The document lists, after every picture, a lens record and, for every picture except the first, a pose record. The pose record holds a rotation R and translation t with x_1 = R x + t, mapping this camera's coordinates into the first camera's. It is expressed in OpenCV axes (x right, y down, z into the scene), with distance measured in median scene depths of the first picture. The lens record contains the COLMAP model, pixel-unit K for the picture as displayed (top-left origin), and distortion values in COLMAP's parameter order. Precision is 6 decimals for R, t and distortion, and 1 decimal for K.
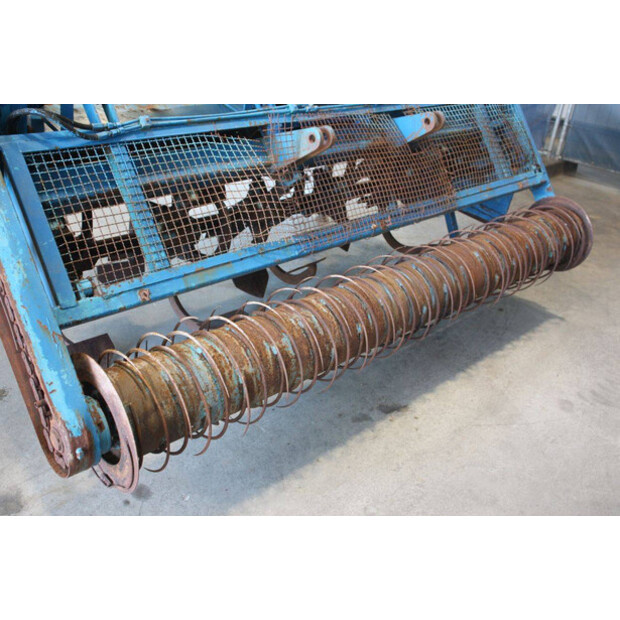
lens RADIAL K [[615.1, 0, 310.0], [0, 615.1, 310.0], [0, 0, 1]] dist [-0.016733, -0.016660]
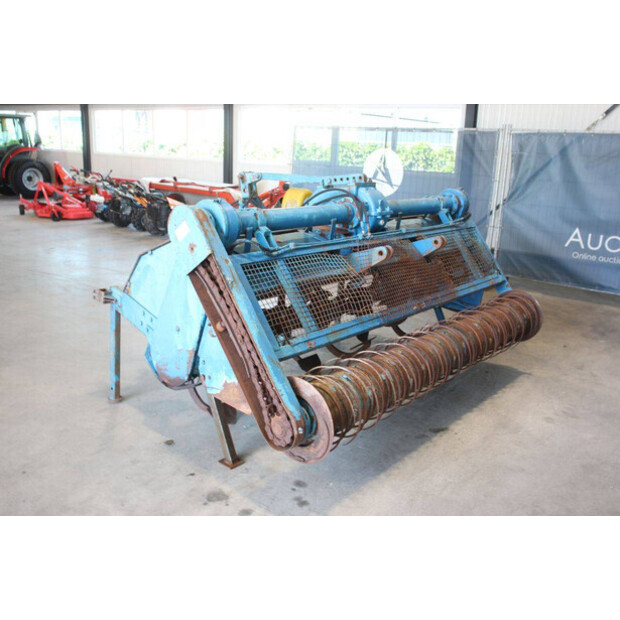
lens RADIAL K [[631.2, 0, 310.0], [0, 631.2, 310.0], [0, 0, 1]] dist [-0.015376, 0.008795]
pose [[0.988787, -0.058374, 0.137450, -0.358046], [0.087812, 0.971766, -0.218997, 0.184555], [-0.120785, 0.228612, 0.965996, -0.476795]]
